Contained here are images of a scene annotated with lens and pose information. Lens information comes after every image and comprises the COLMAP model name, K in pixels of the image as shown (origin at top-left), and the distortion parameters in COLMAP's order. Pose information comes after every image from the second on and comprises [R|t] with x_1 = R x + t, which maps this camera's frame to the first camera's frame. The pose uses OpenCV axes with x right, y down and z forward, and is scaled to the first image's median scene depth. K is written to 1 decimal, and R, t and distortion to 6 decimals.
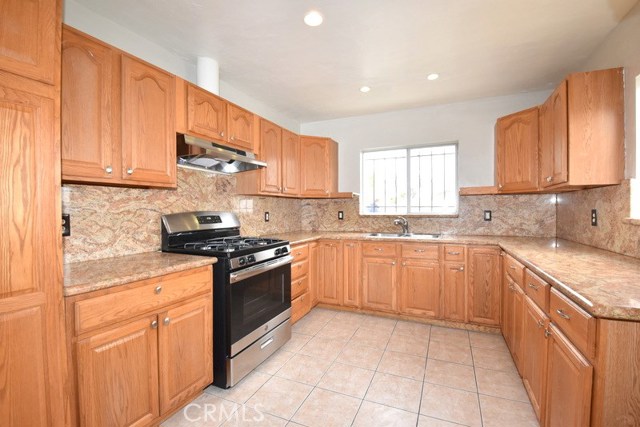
lens RADIAL K [[272.7, 0, 324.0], [0, 272.7, 212.4], [0, 0, 1]] dist [-0.000864, -0.013164]
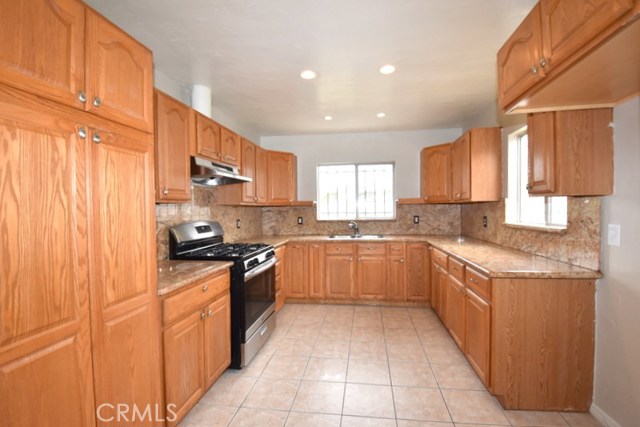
lens RADIAL K [[272.7, 0, 324.0], [0, 272.7, 212.4], [0, 0, 1]] dist [-0.000864, -0.013164]
pose [[0.965075, -0.010490, 0.261763, -0.223115], [0.011293, 0.999935, -0.001565, -0.033131], [-0.261730, 0.004466, 0.965131, -0.199425]]
